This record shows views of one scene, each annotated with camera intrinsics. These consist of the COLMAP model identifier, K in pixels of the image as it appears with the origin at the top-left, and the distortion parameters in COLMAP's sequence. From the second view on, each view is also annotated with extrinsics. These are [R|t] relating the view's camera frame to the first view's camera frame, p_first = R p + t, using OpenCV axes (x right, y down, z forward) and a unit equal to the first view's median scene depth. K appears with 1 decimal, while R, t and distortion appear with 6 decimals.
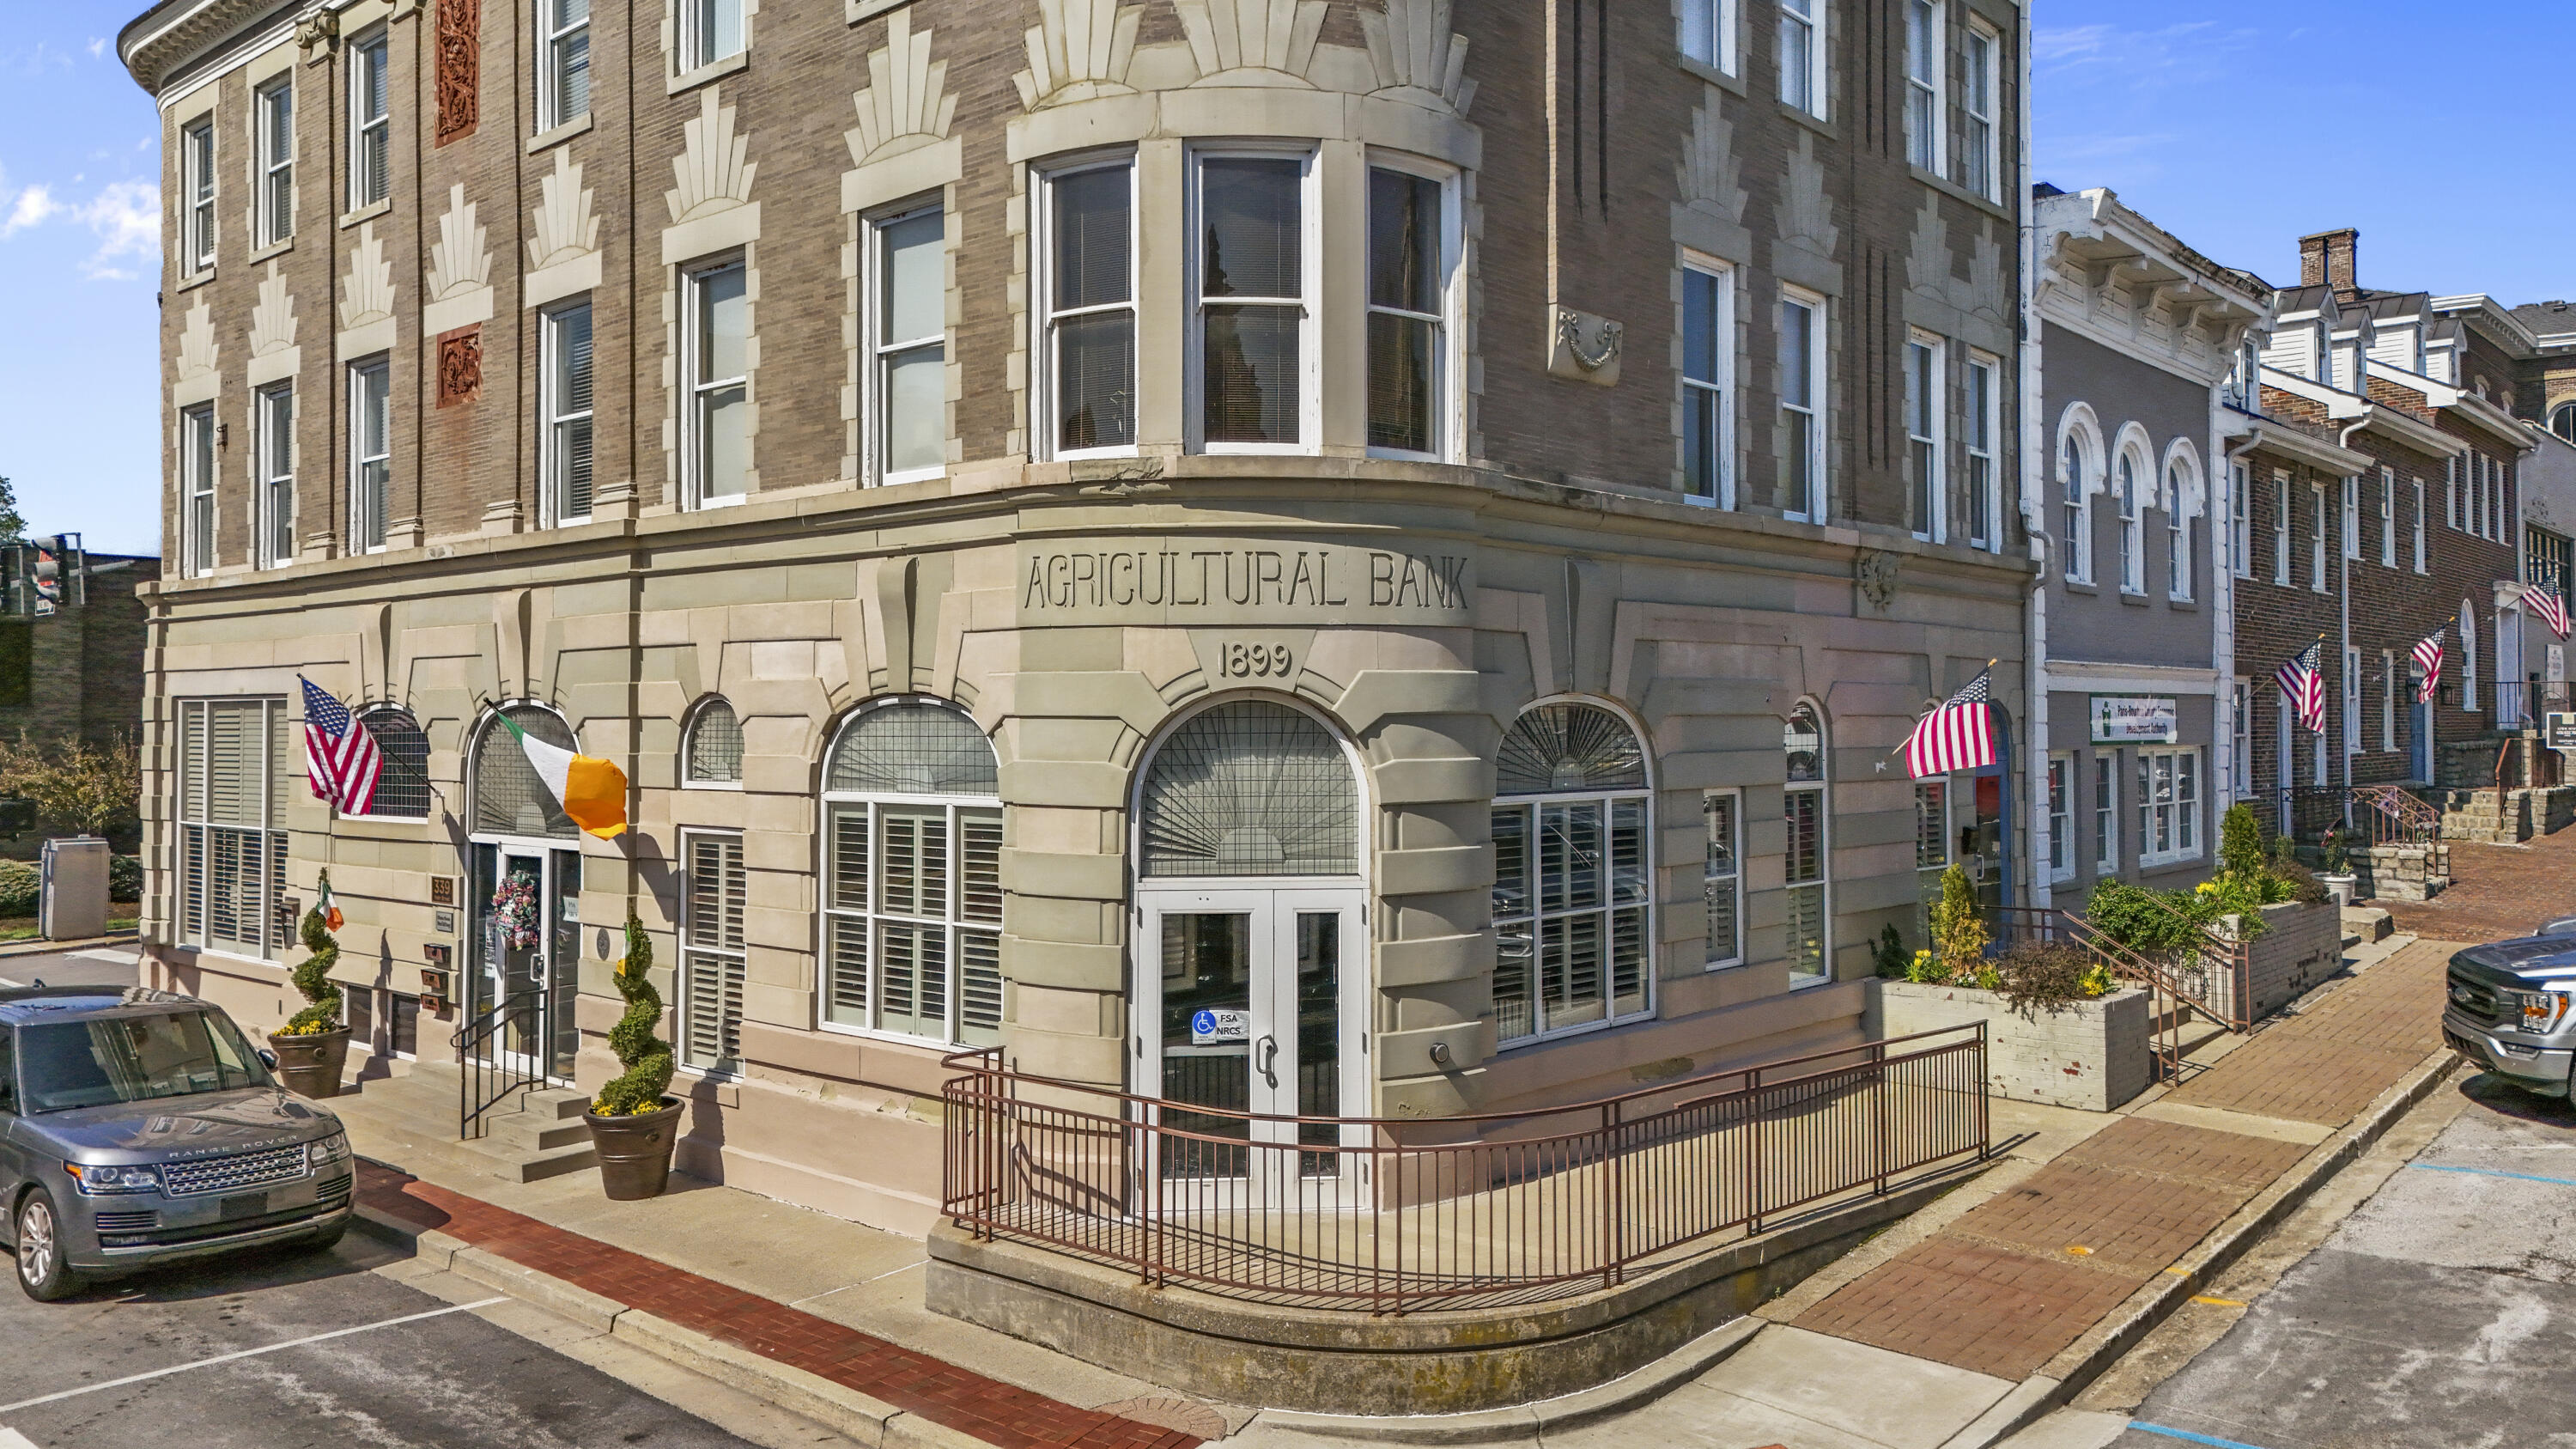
lens RADIAL K [[1906.6, 0, 1299.2], [0, 1906.6, 678.8], [0, 0, 1]] dist [0.084711, -0.086019]
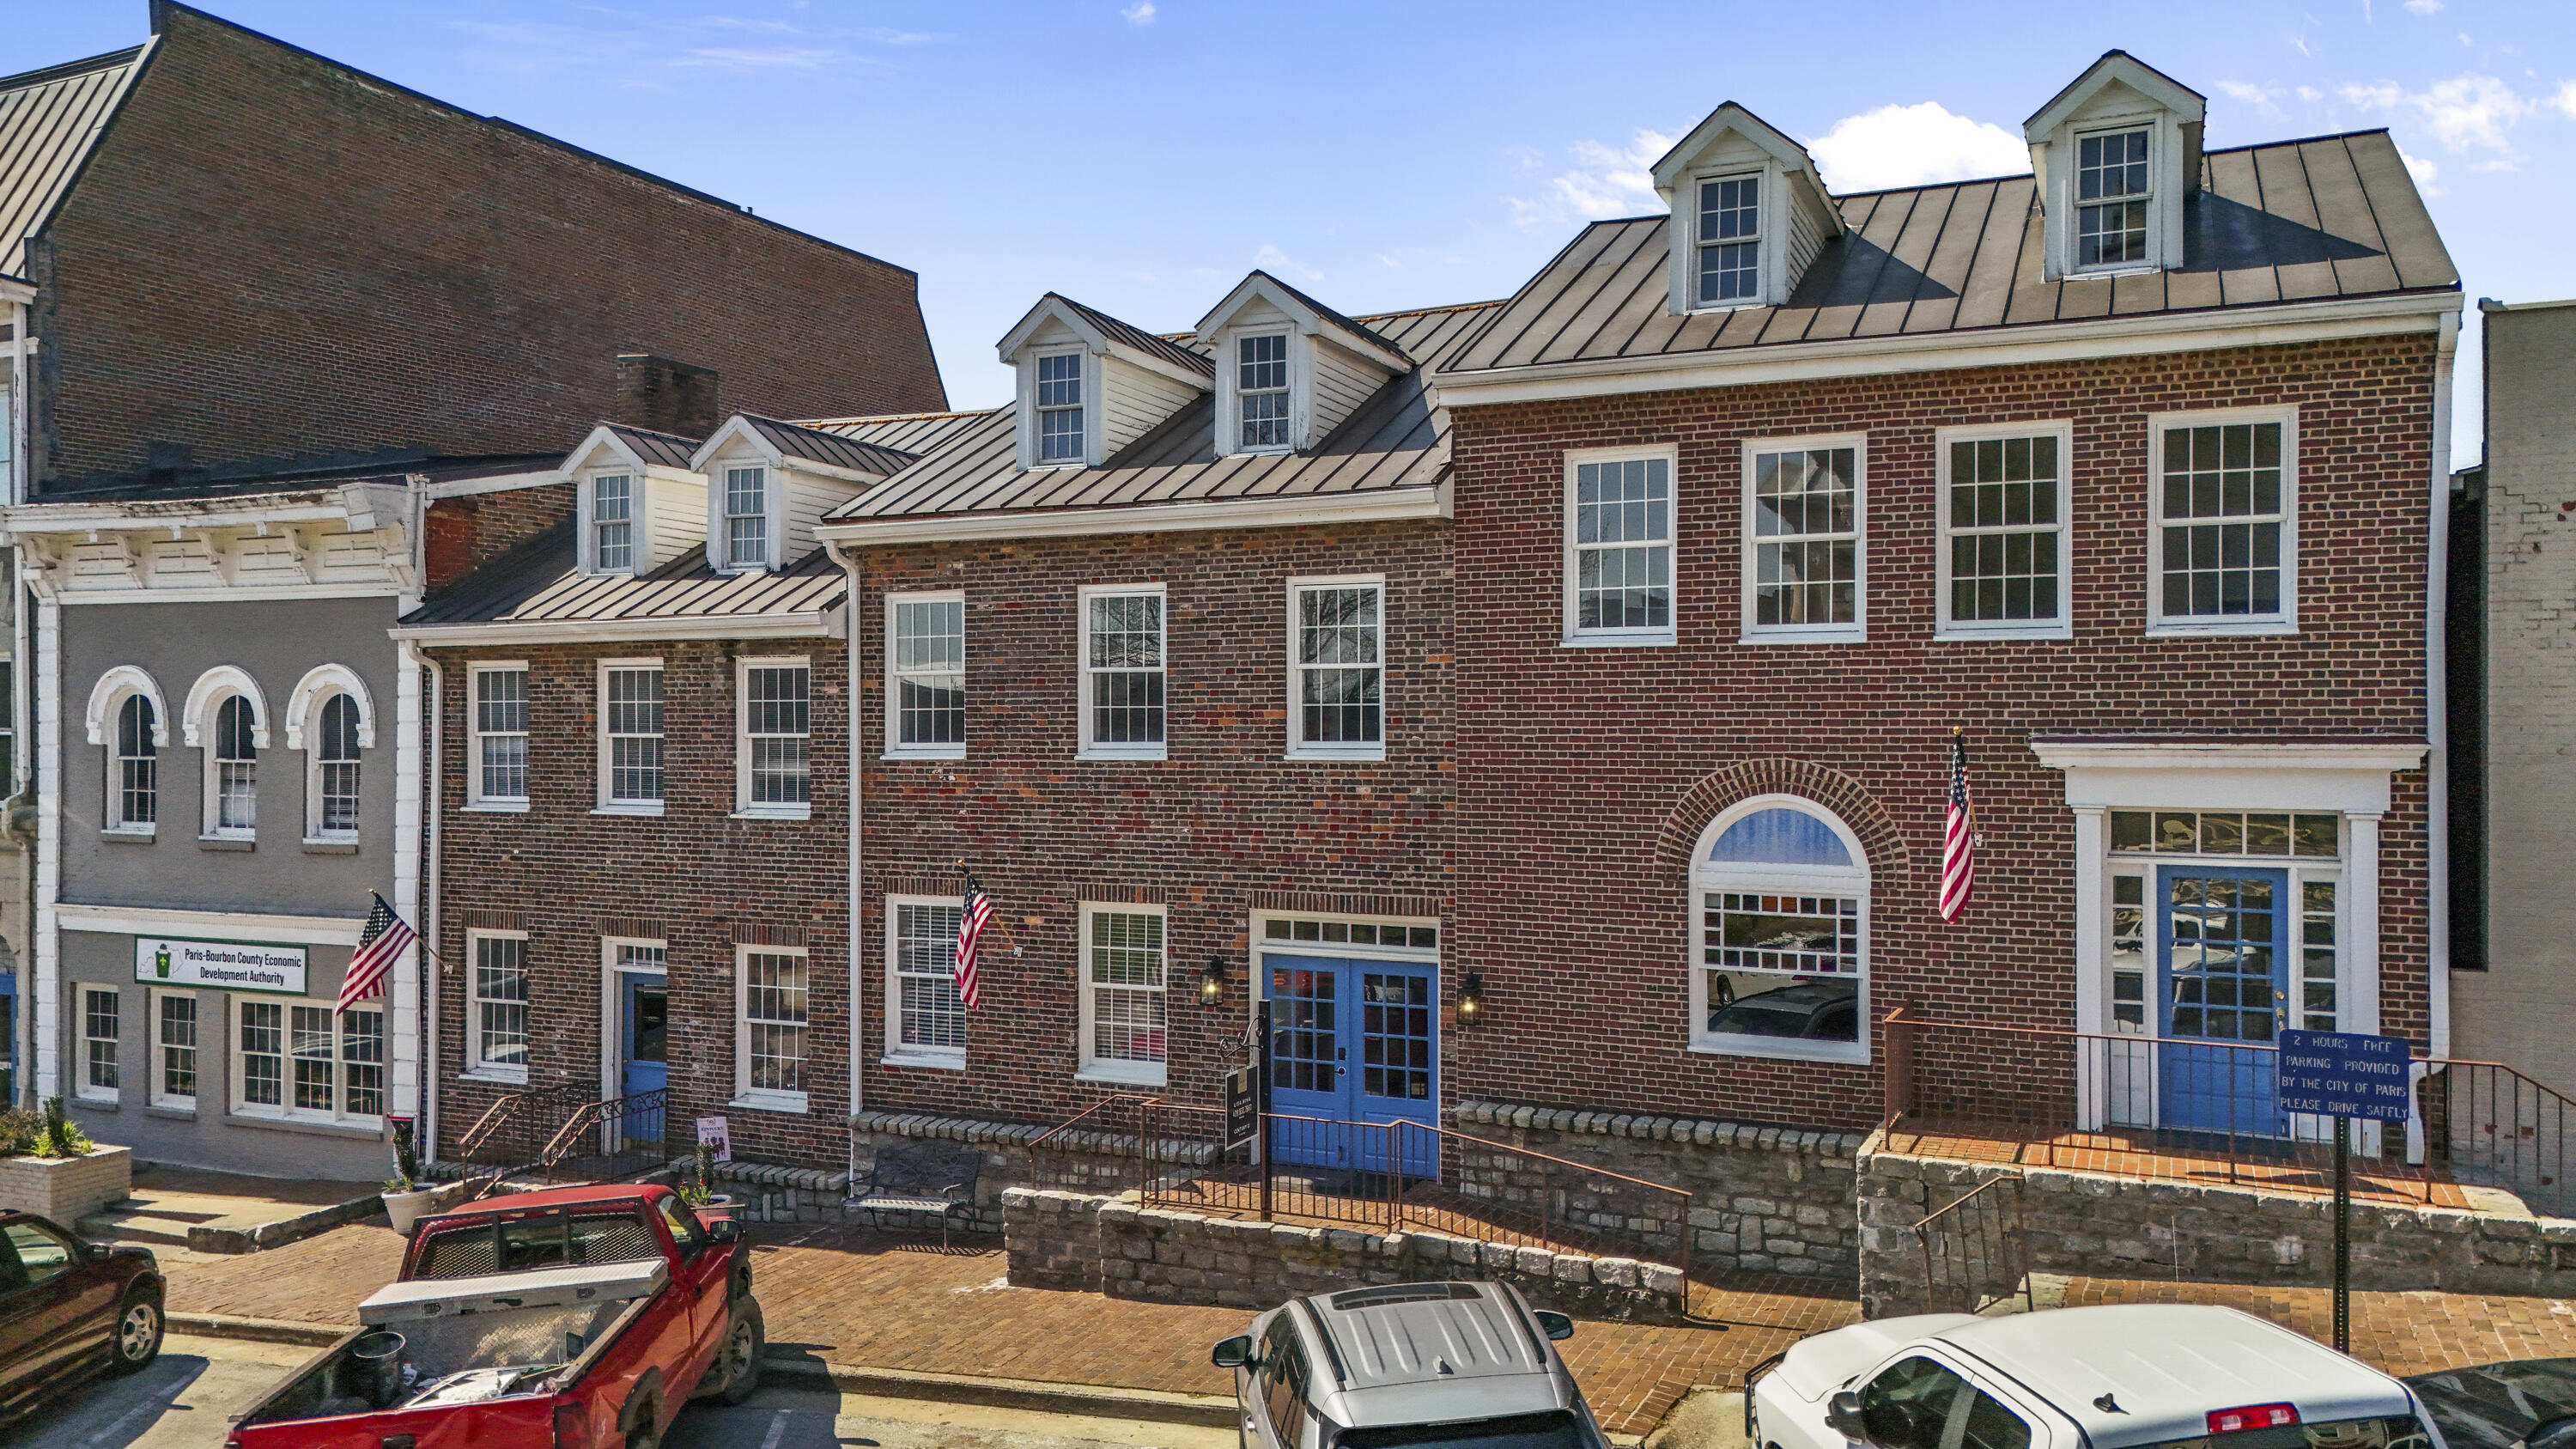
lens RADIAL K [[1906.6, 0, 1279.9], [0, 1906.6, 718.4], [0, 0, 1]] dist [0.084711, -0.086019]
pose [[0.292355, -0.001425, -0.956309, 2.707050], [0.020164, 0.999786, 0.004674, -0.174850], [0.956097, -0.020650, 0.292321, 2.149194]]
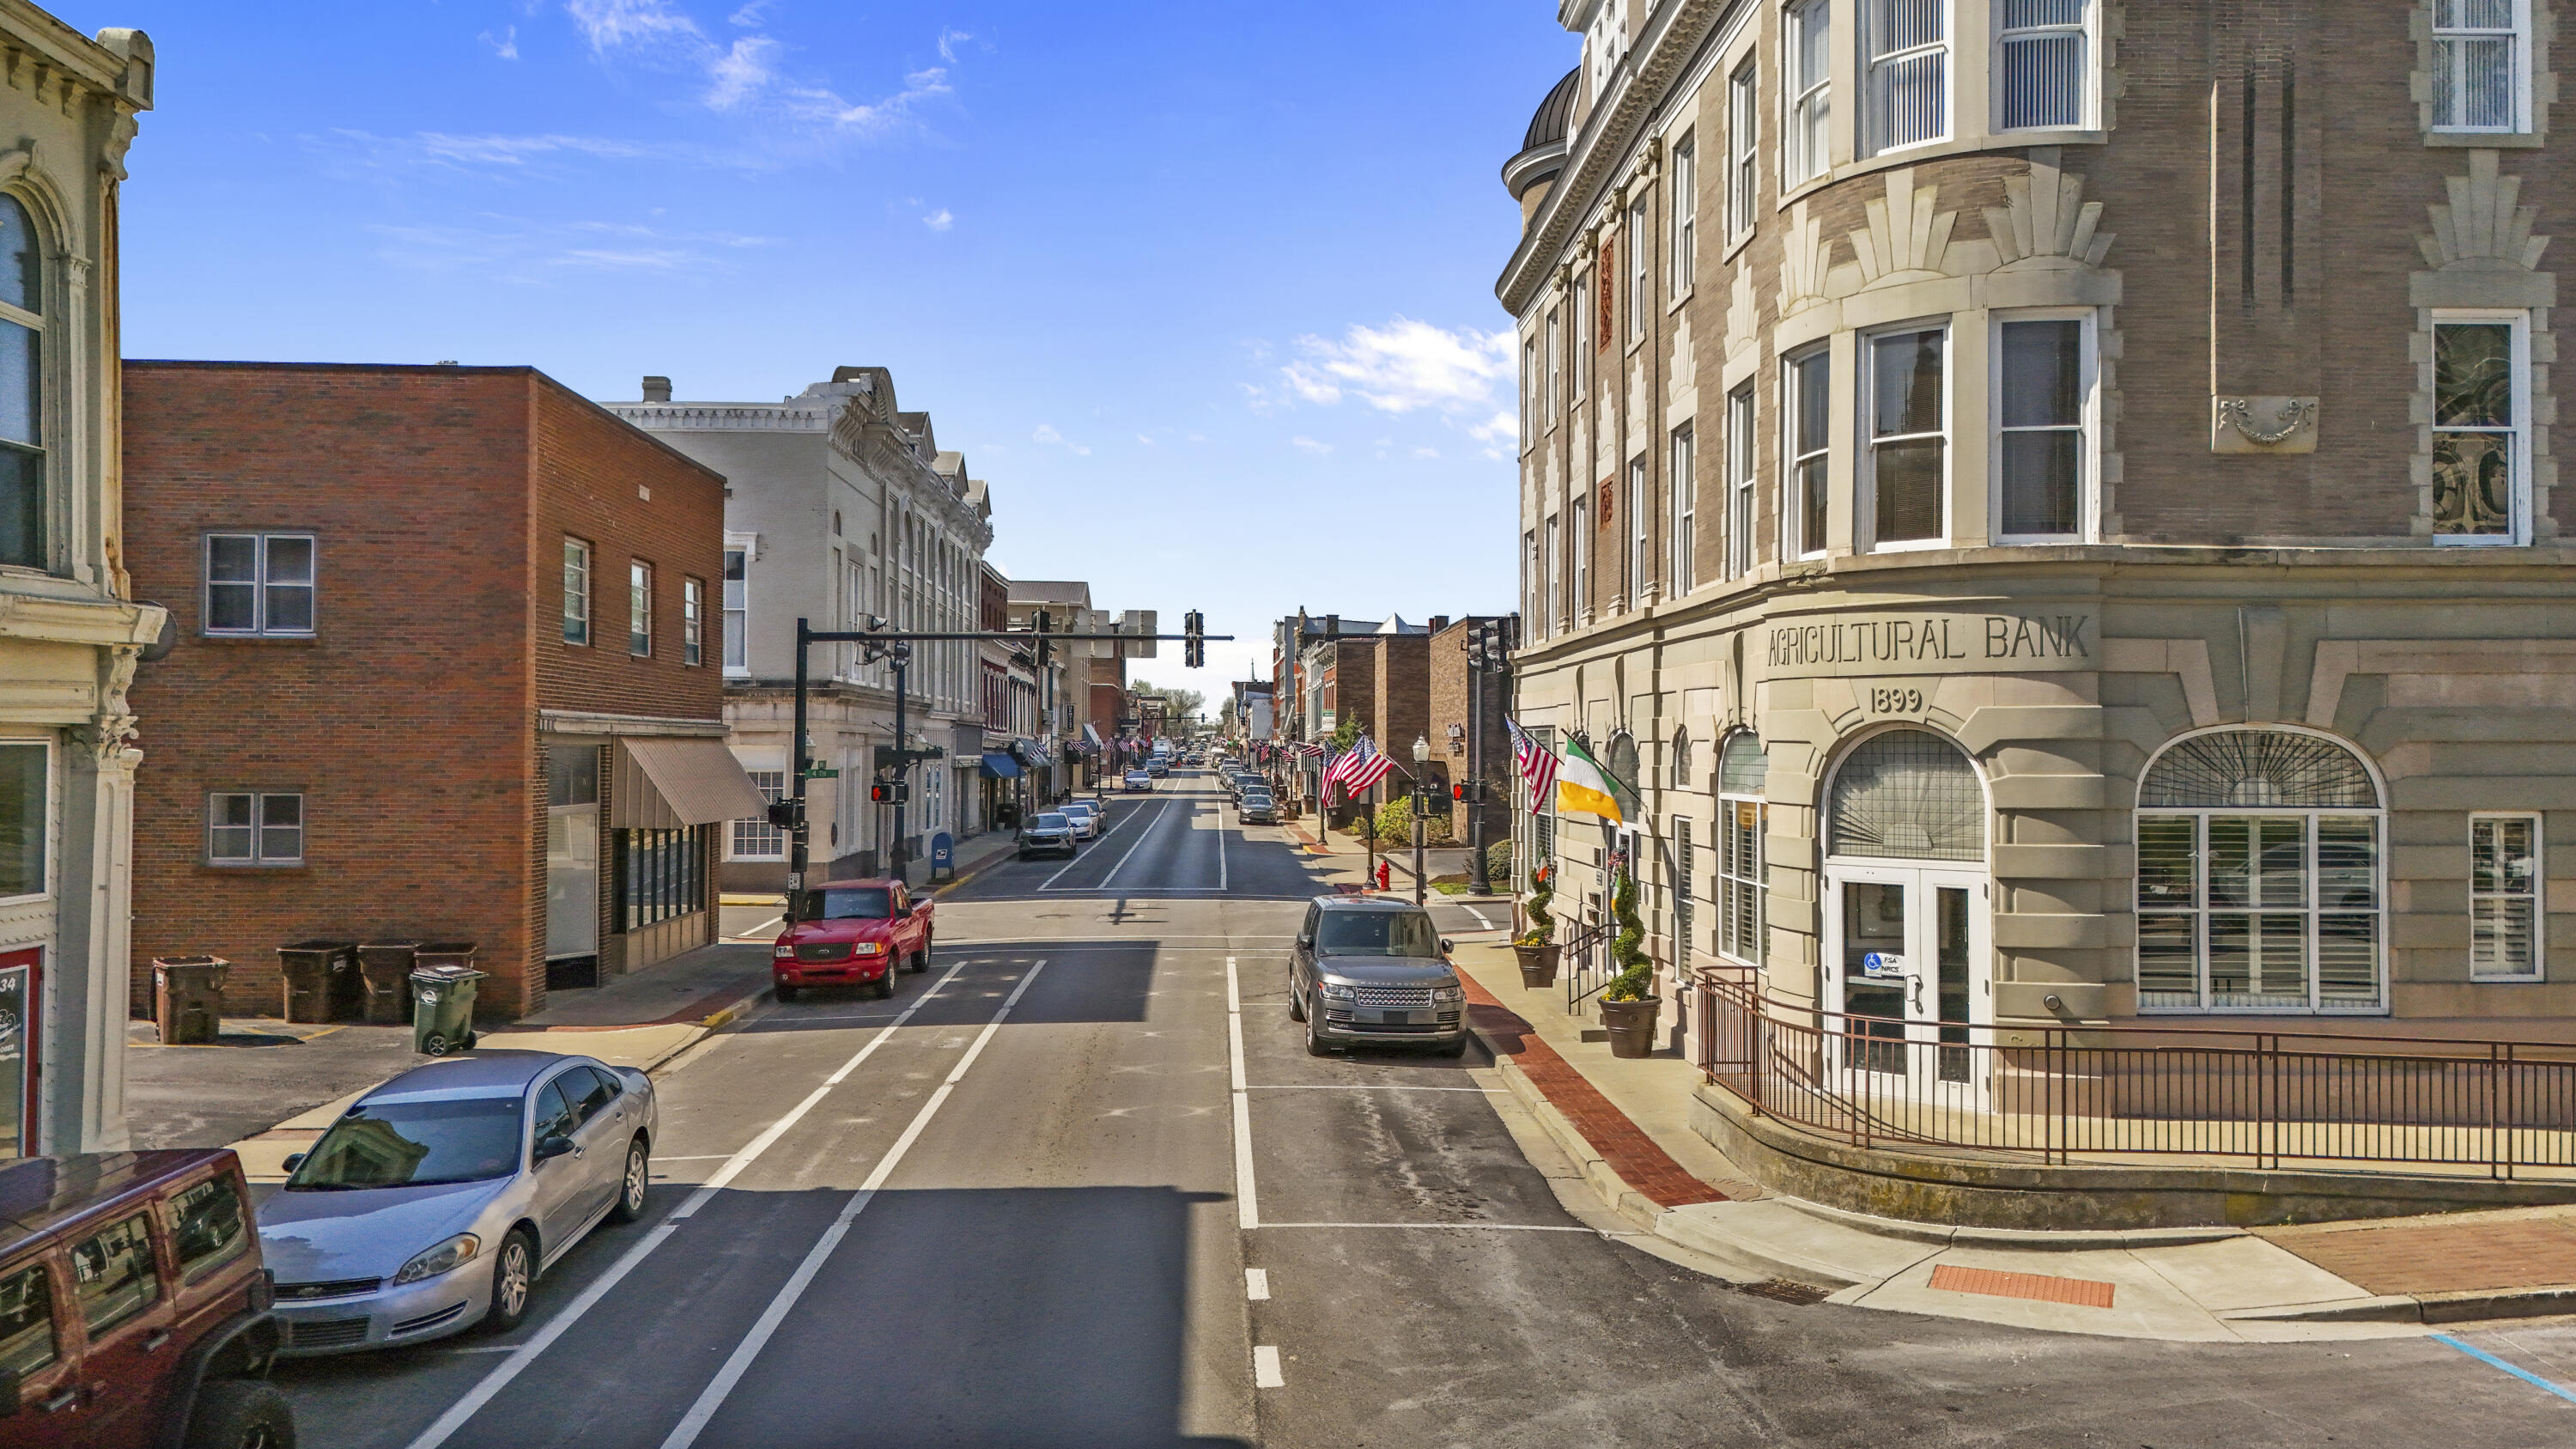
lens RADIAL K [[1906.6, 0, 1301.2], [0, 1906.6, 709.2], [0, 0, 1]] dist [0.084711, -0.086019]
pose [[0.694416, -0.009284, -0.719514, 0.634615], [0.010429, 0.999942, -0.002837, -0.003672], [0.719498, -0.005534, 0.694472, -0.257915]]
